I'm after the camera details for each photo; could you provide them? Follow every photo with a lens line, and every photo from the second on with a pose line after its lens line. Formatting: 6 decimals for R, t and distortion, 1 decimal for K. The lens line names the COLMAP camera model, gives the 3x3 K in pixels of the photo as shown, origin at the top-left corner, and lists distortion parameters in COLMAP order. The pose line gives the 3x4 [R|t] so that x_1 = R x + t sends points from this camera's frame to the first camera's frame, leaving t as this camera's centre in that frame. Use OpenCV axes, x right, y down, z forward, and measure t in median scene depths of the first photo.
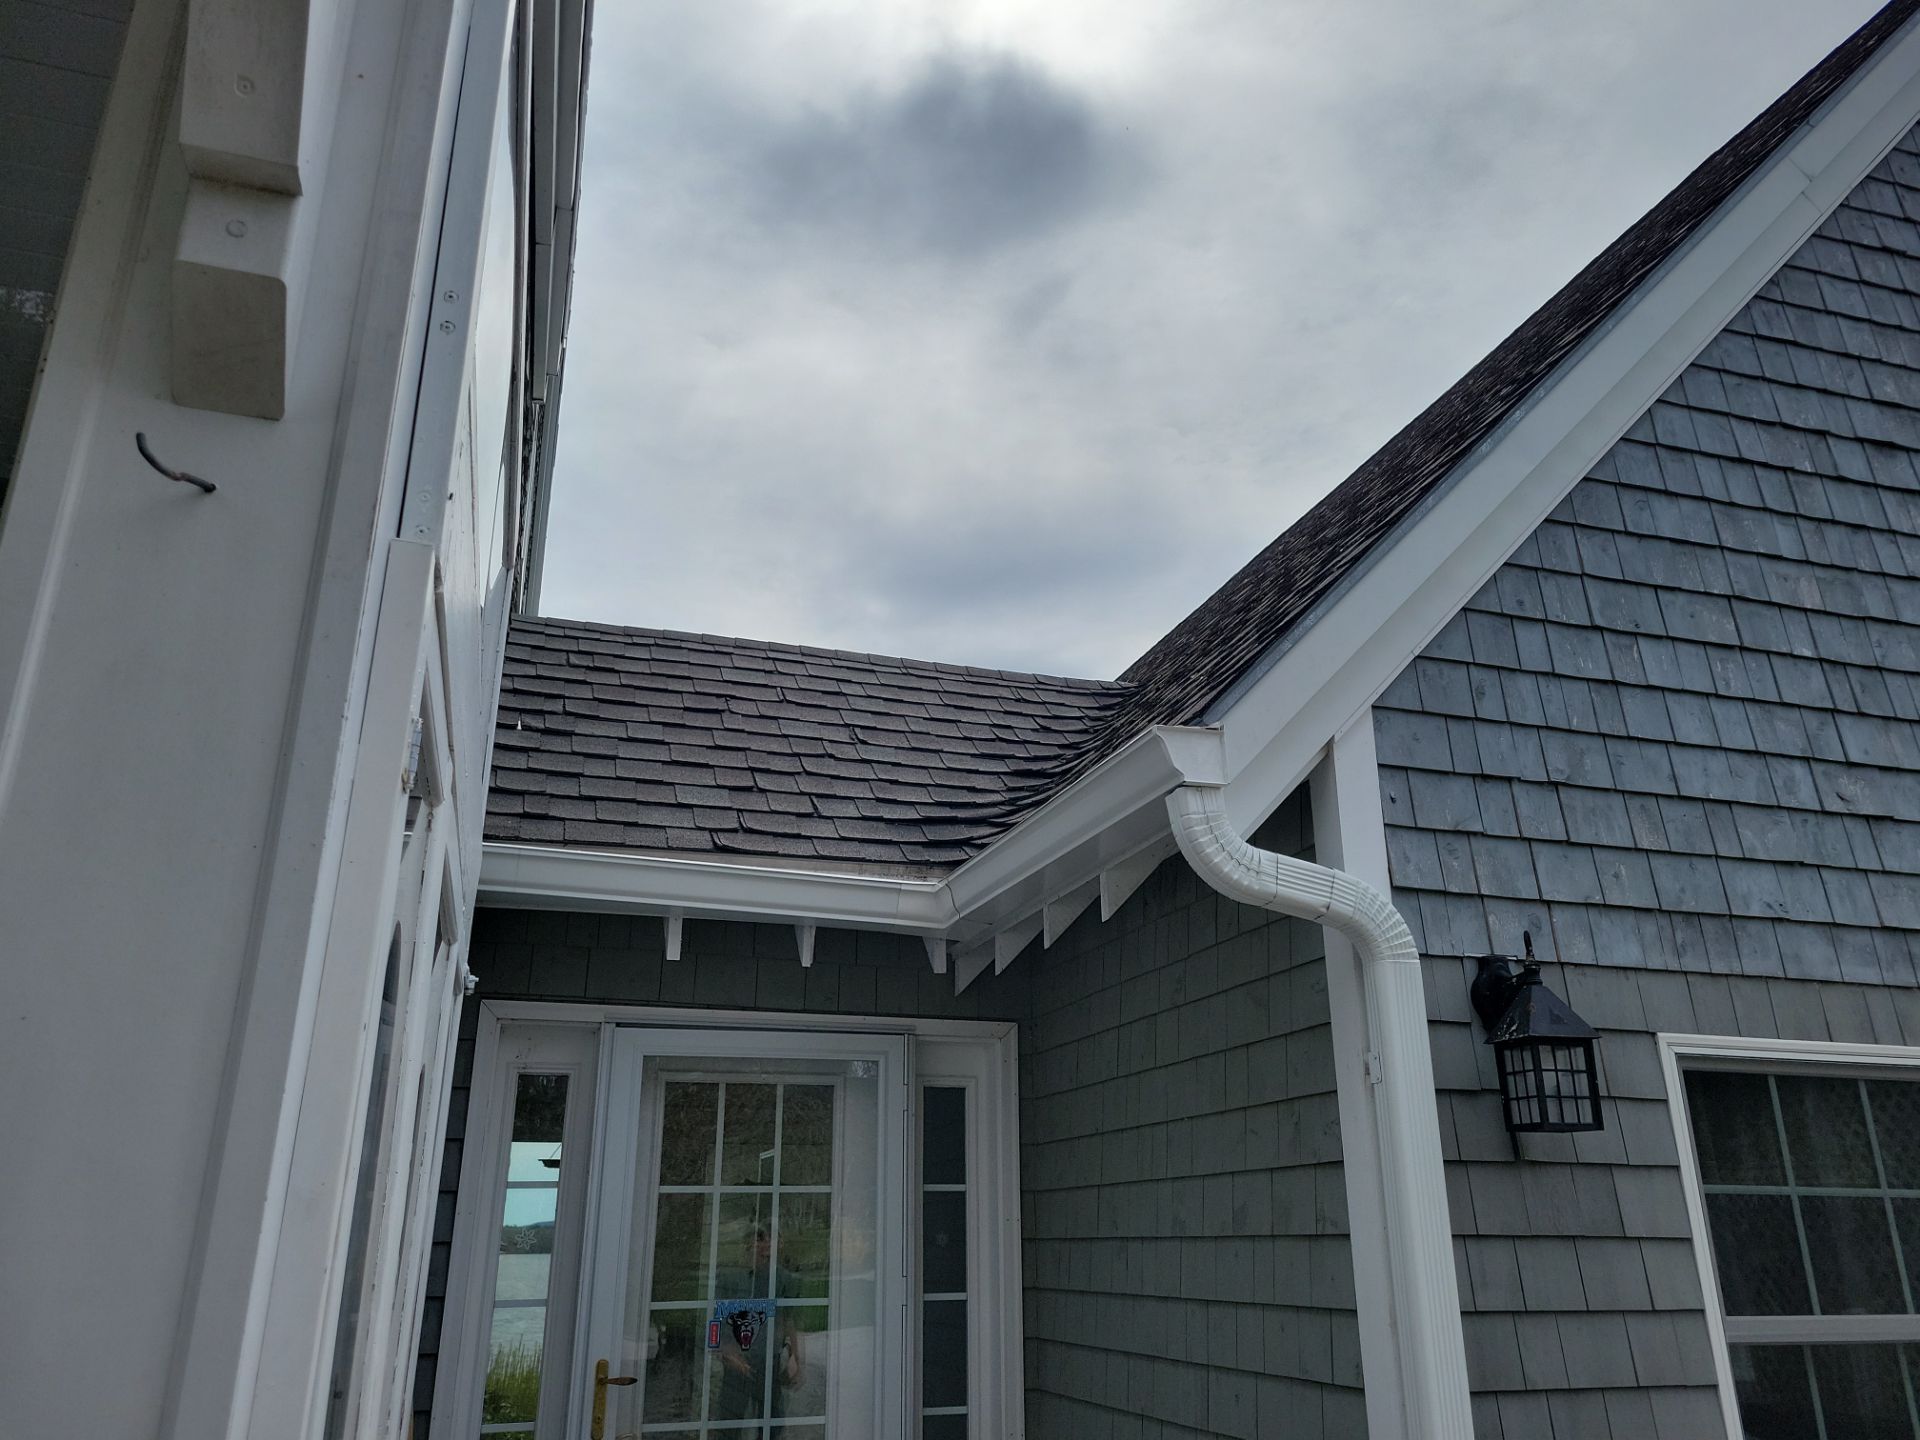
lens RADIAL K [[1436.3, 0, 946.0], [0, 1436.3, 713.4], [0, 0, 1]] dist [0.065774, -0.045896]
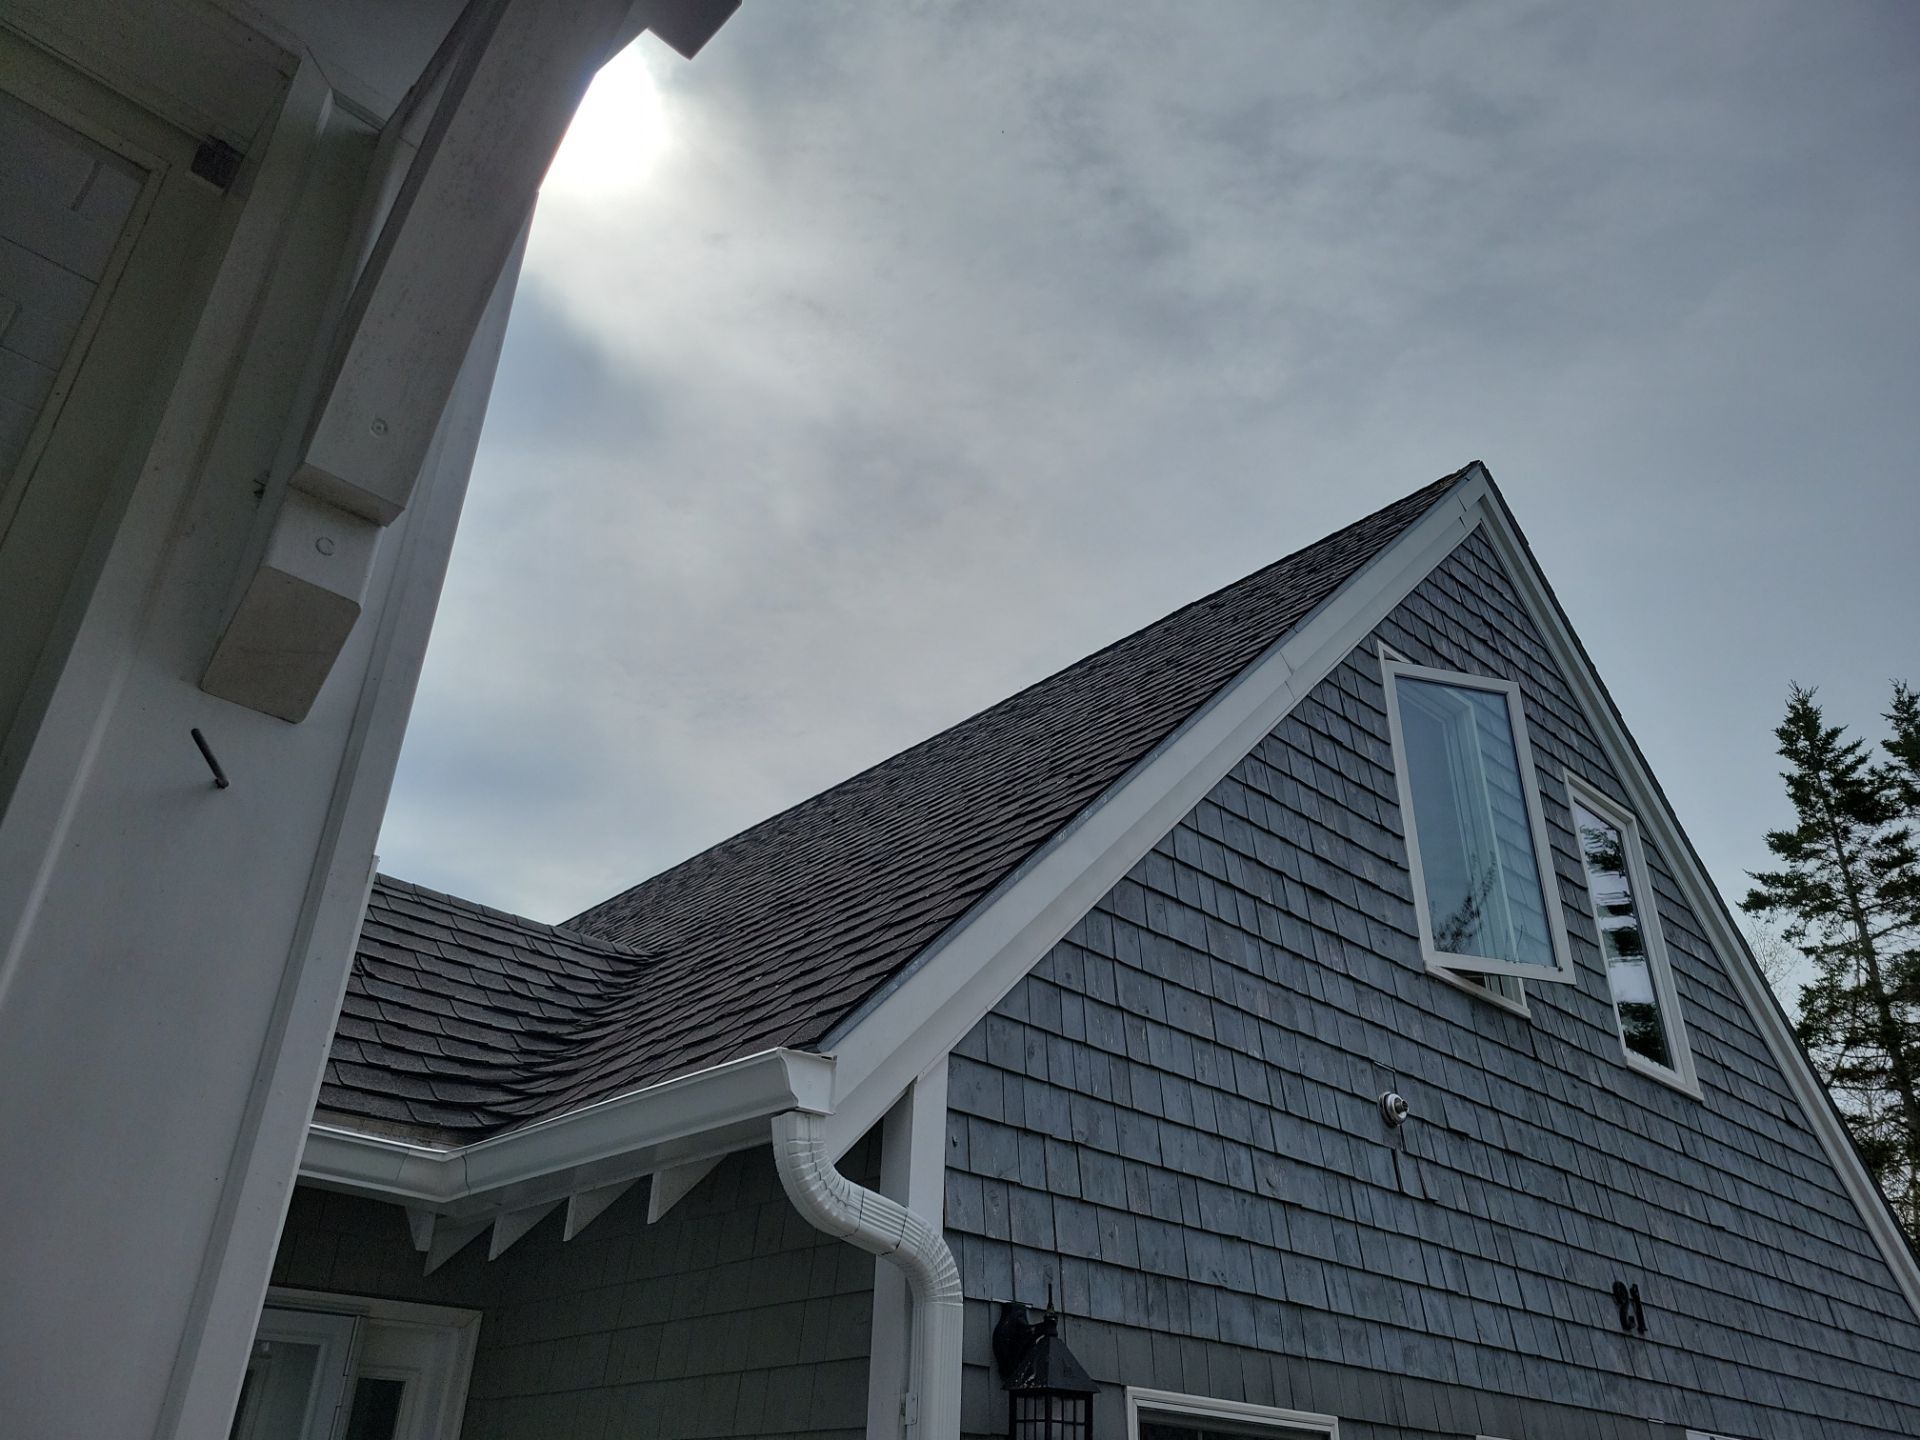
lens RADIAL K [[1436.3, 0, 951.0], [0, 1436.3, 733.2], [0, 0, 1]] dist [0.065774, -0.045896]
pose [[0.904354, 0.233401, 0.357307, -0.142858], [-0.174431, 0.966229, -0.189674, -0.029659], [-0.389510, 0.109207, 0.914525, -0.030874]]
